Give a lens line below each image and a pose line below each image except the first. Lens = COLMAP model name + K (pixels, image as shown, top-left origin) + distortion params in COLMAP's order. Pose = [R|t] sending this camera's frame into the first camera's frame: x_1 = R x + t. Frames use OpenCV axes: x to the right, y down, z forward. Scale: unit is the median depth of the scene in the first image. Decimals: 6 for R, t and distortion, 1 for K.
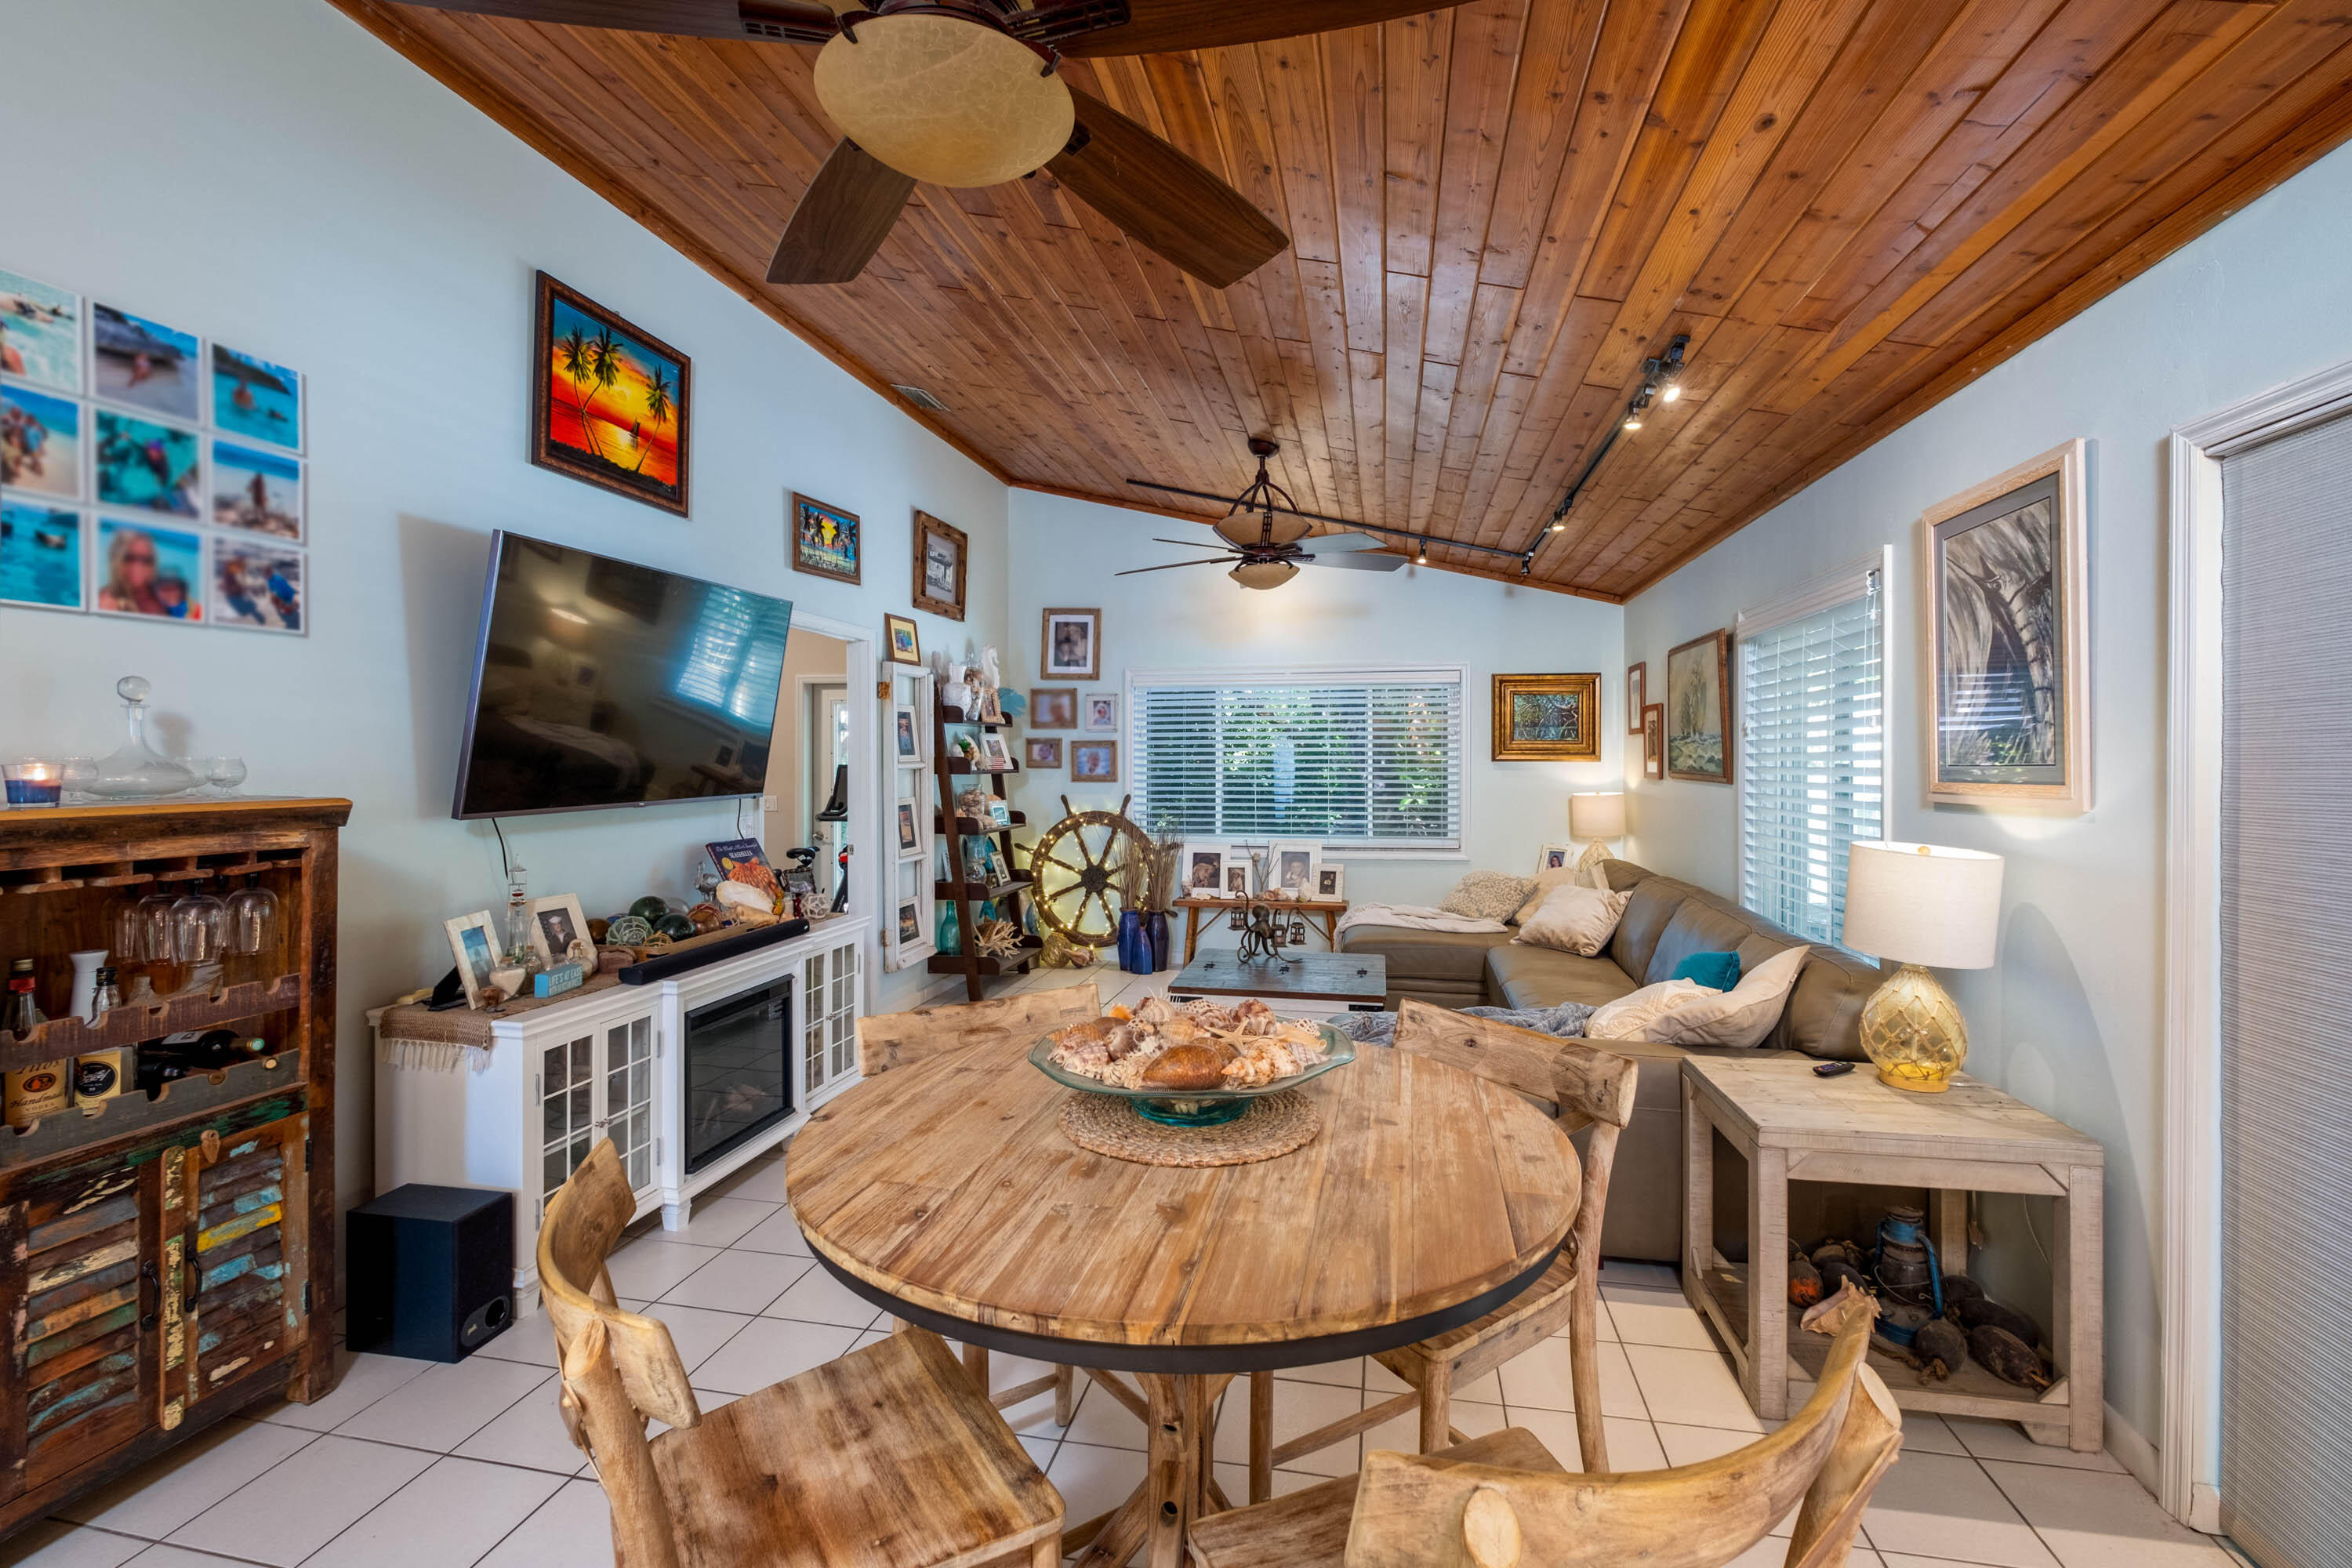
lens RADIAL K [[1034.7, 0, 1170.0], [0, 1034.7, 755.9], [0, 0, 1]] dist [-0.001230, 0.000696]
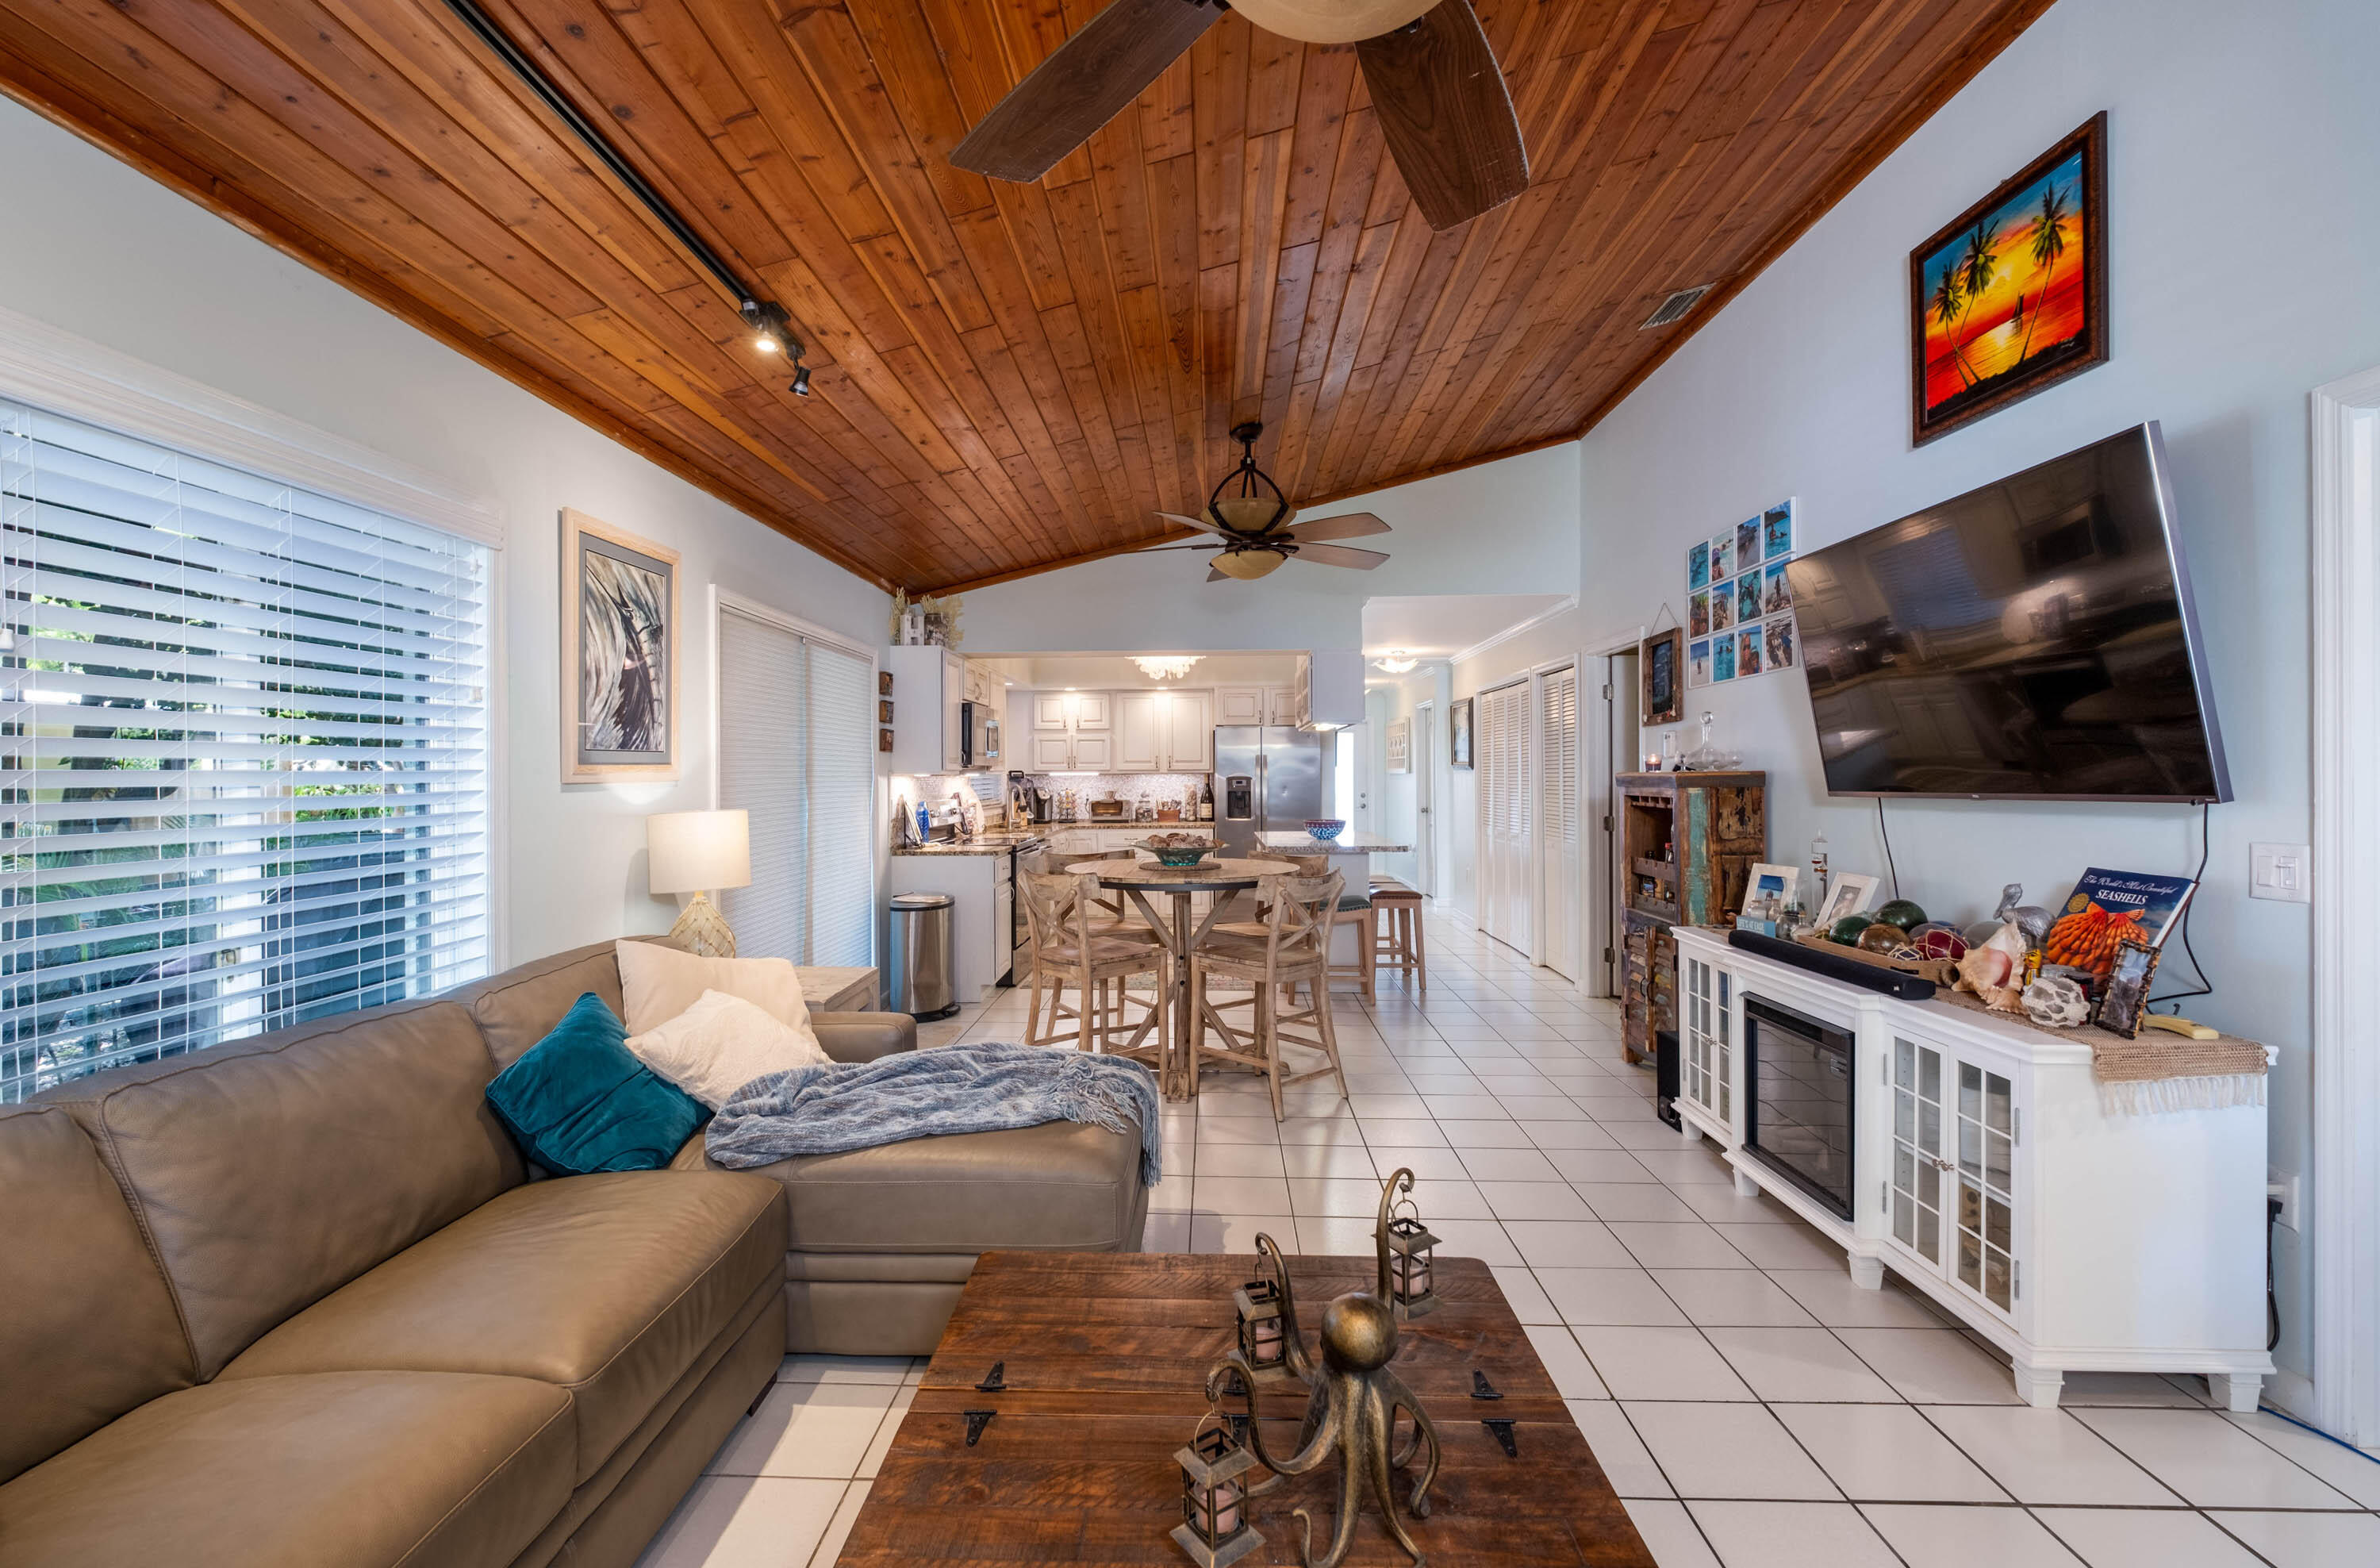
lens RADIAL K [[1047.1, 0, 1169.6], [0, 1047.1, 780.1], [0, 0, 1]] dist [-0.001230, 0.000696]
pose [[-0.986681, 0.002639, -0.162647, 0.125914], [0.002121, 0.999992, 0.003362, 0.016187], [0.162654, 0.002972, -0.986679, 0.910296]]
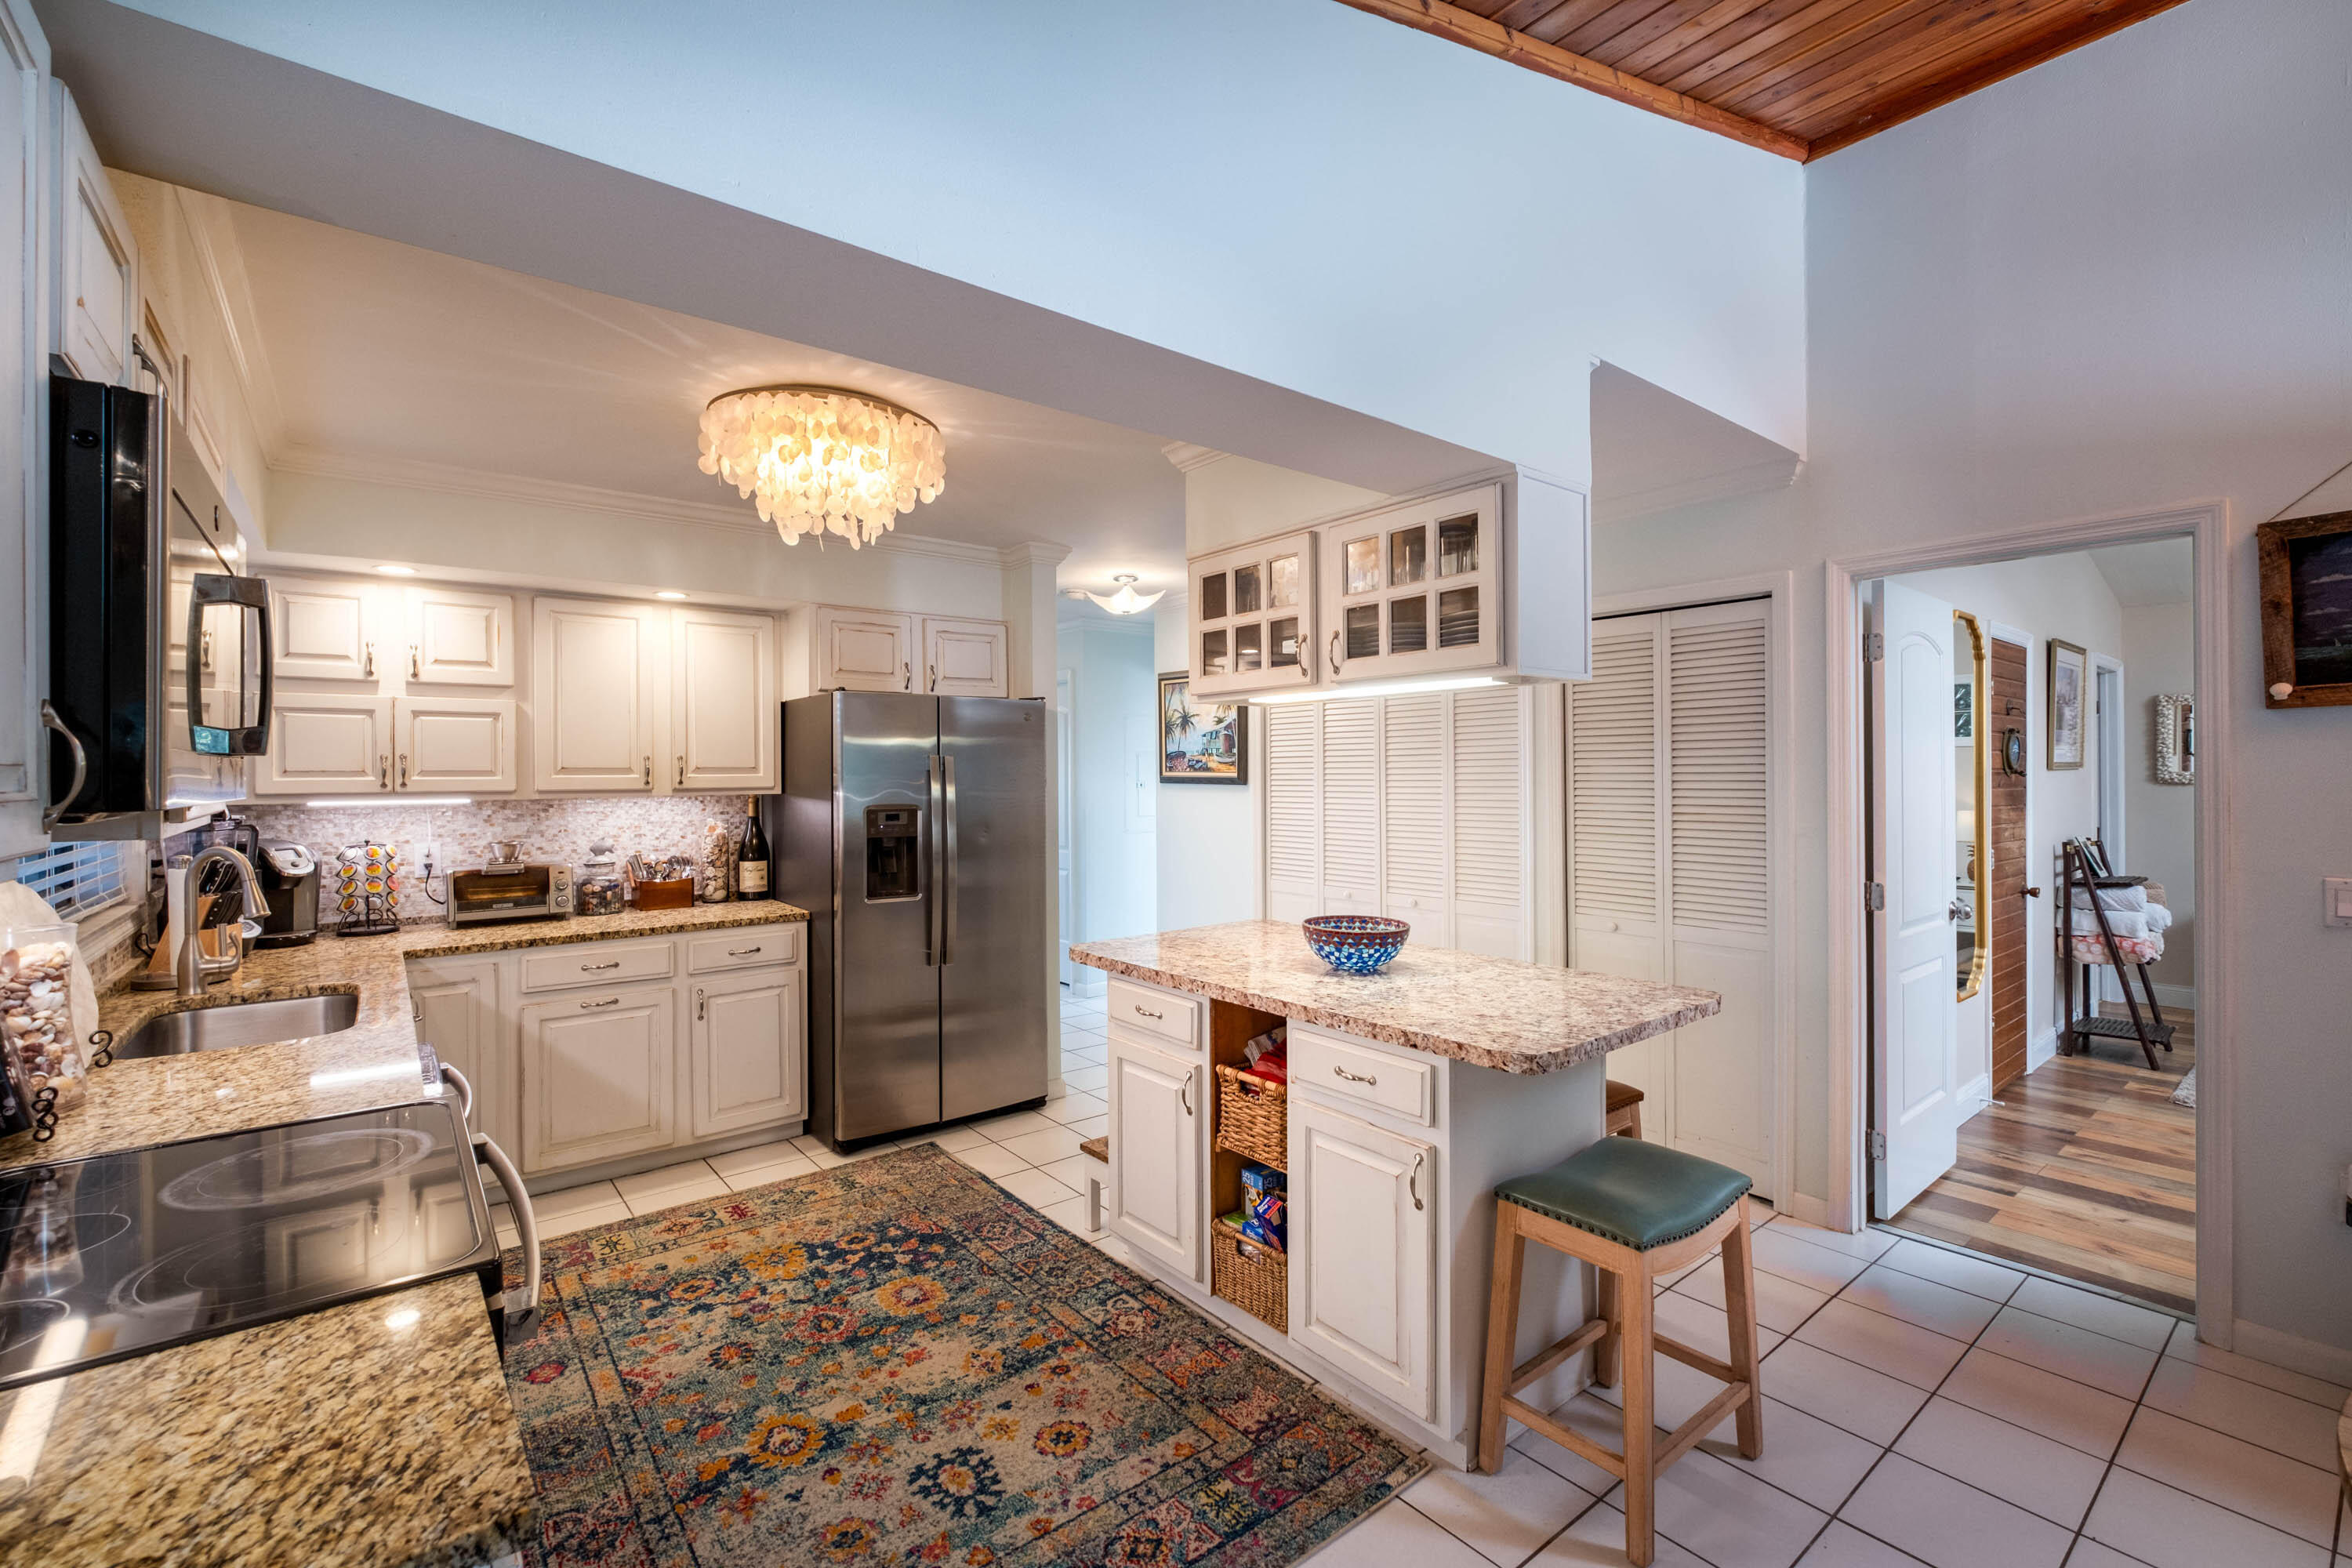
lens RADIAL K [[1034.7, 0, 1171.5], [0, 1034.7, 771.9], [0, 0, 1]] dist [-0.001230, 0.000696]
pose [[-0.640090, 0.000203, -0.768300, 0.174368], [0.004597, 0.999983, -0.003565, 0.000628], [0.768286, -0.005813, -0.640081, 0.120638]]
